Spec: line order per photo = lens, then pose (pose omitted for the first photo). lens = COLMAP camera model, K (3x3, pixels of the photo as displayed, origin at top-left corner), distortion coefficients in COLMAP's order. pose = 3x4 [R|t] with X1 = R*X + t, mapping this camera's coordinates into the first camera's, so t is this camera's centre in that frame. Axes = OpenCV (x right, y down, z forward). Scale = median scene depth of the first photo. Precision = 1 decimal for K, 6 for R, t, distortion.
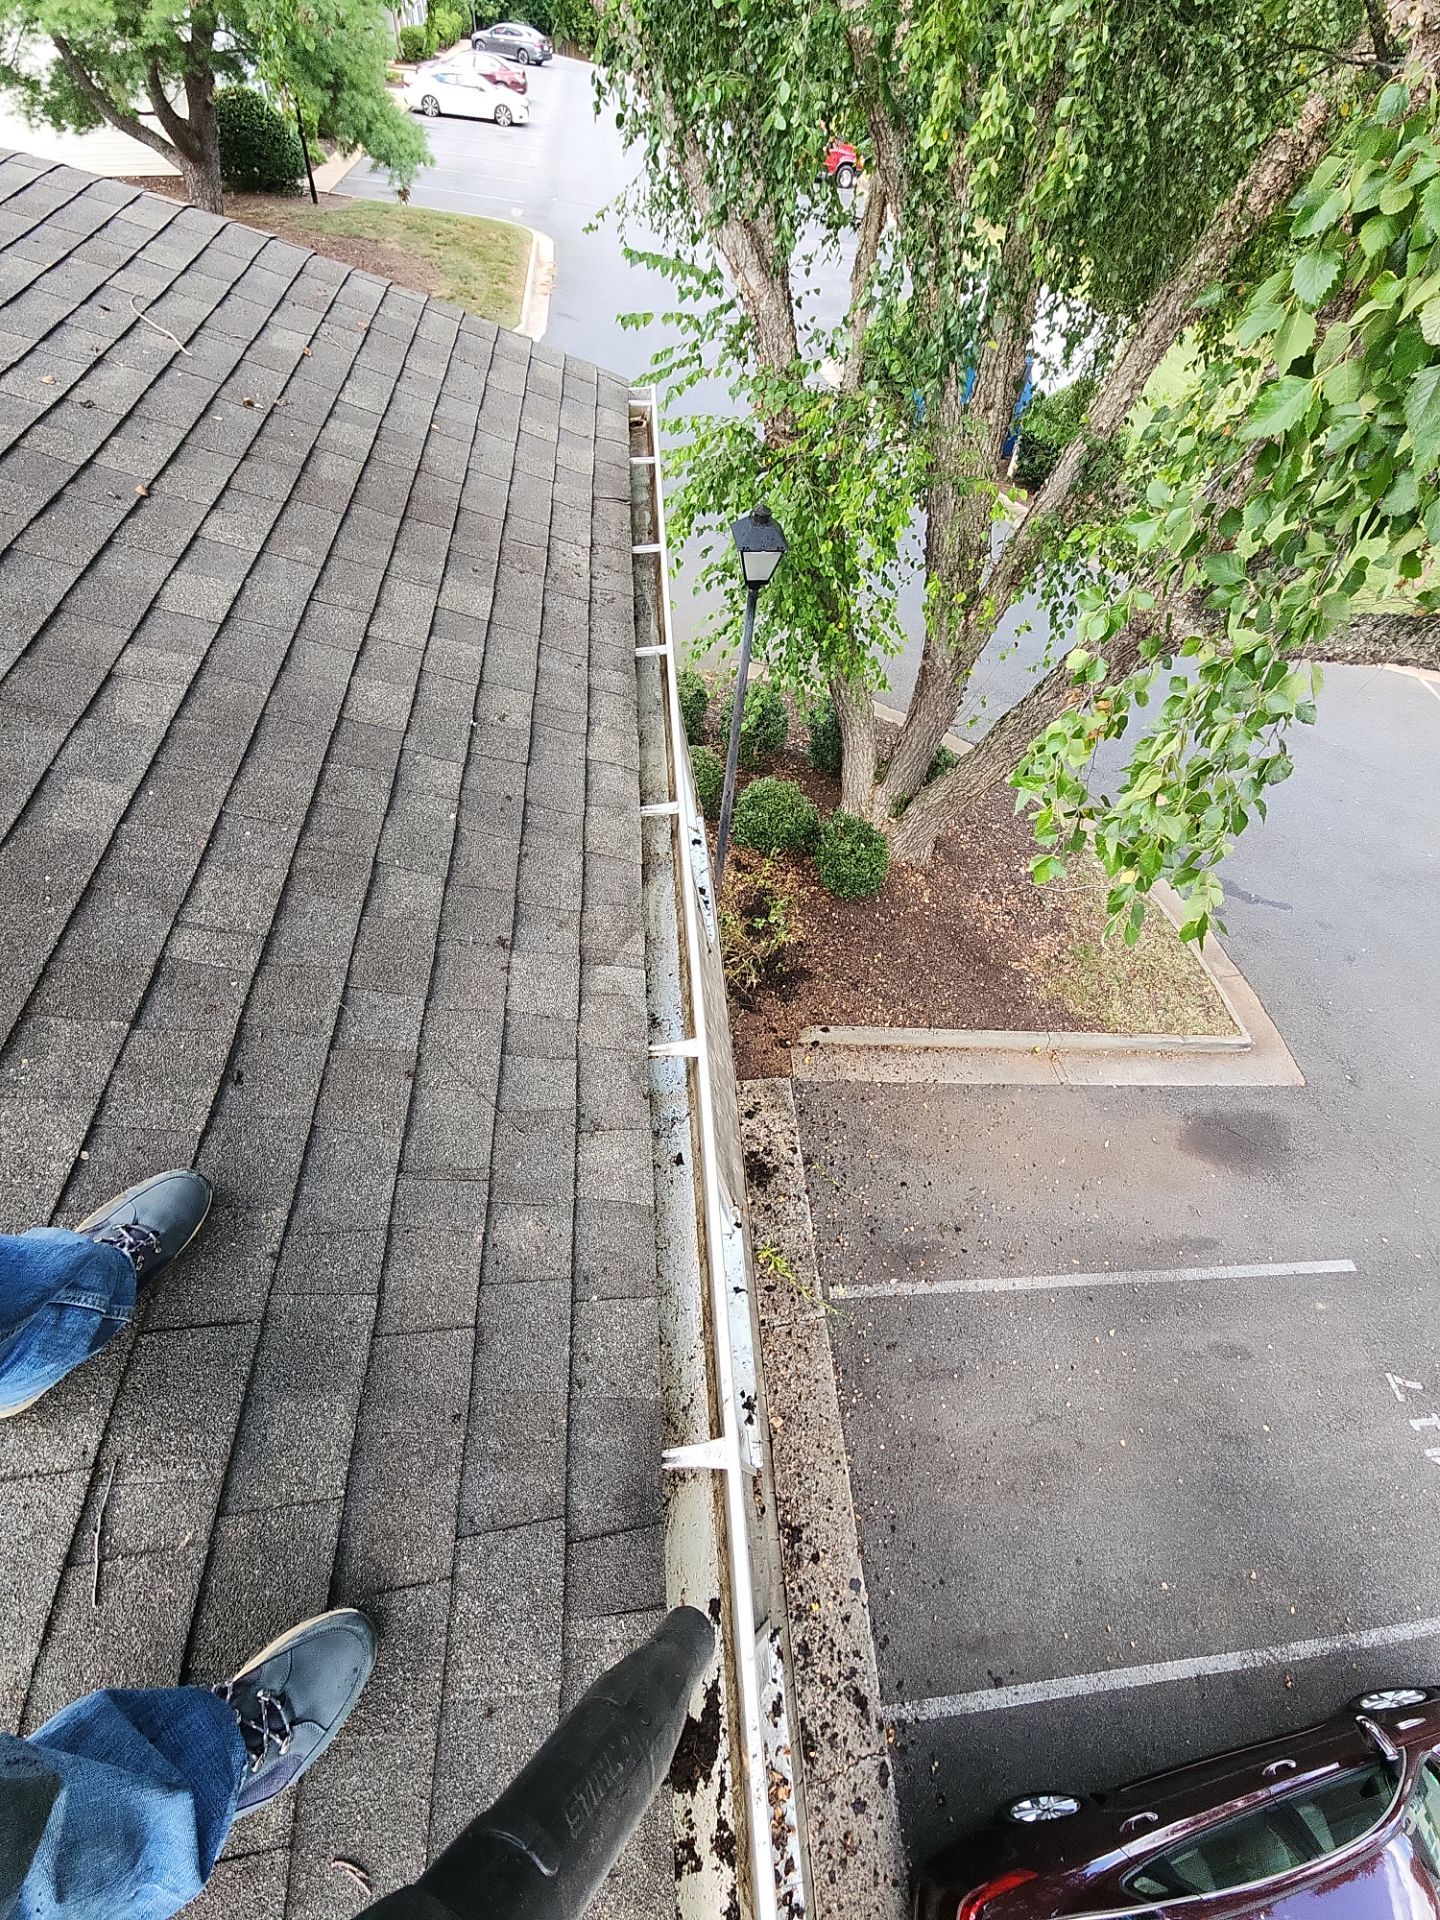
lens RADIAL K [[793.5, 0, 693.6], [0, 793.5, 956.2], [0, 0, 1]] dist [0.016107, -0.012931]
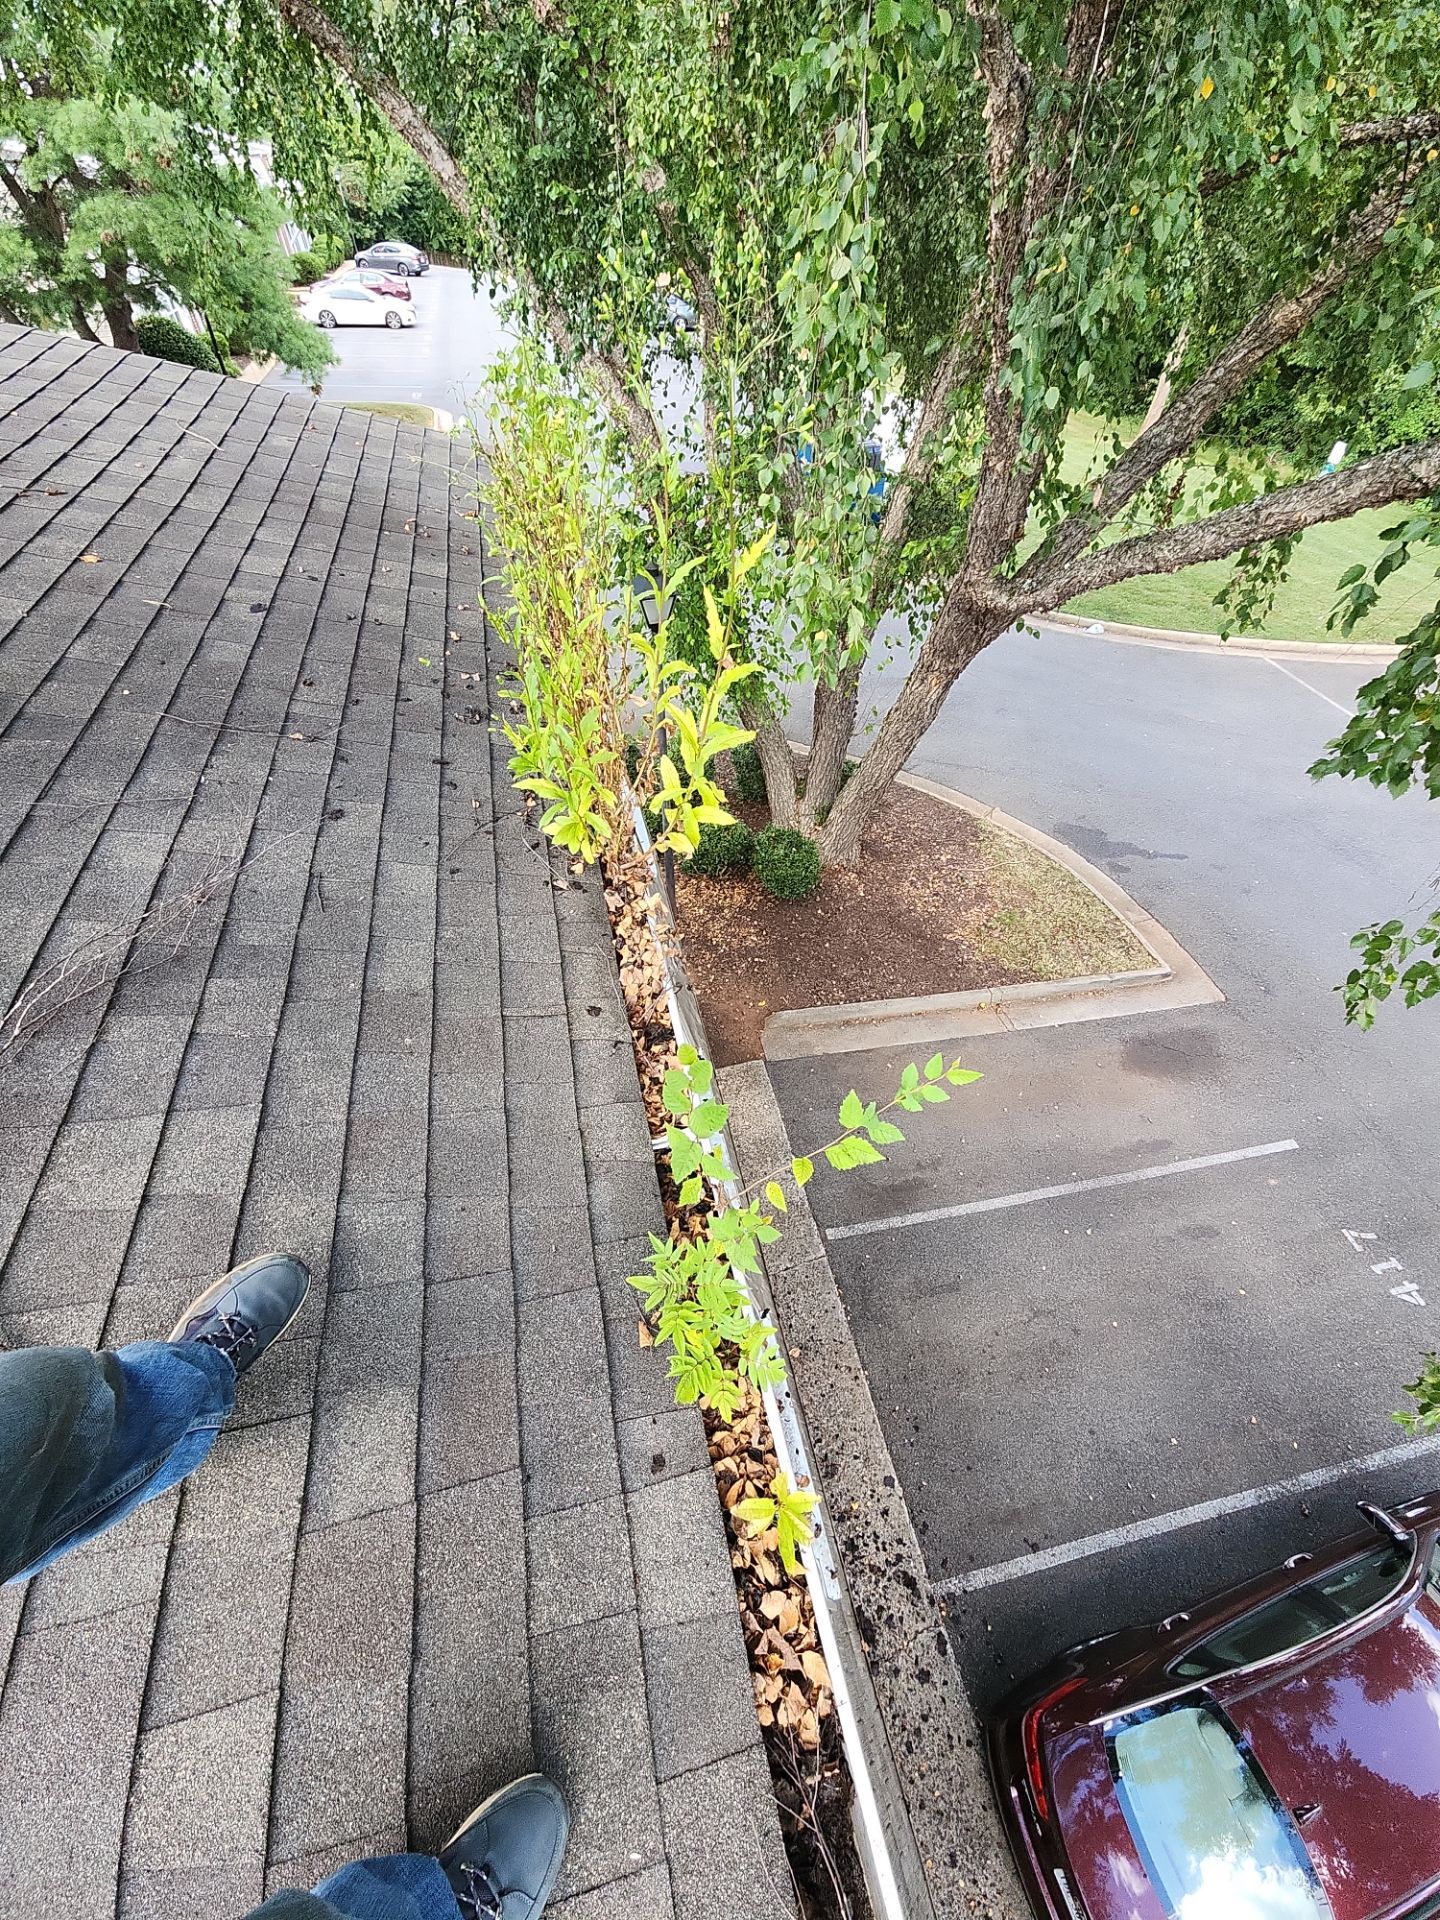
lens RADIAL K [[793.5, 0, 693.6], [0, 793.5, 956.2], [0, 0, 1]] dist [0.016107, -0.012931]
pose [[0.987498, -0.153354, 0.036485, 0.011025], [0.156627, 0.980667, -0.117300, 0.154625], [-0.017792, 0.121548, 0.992426, -0.120636]]
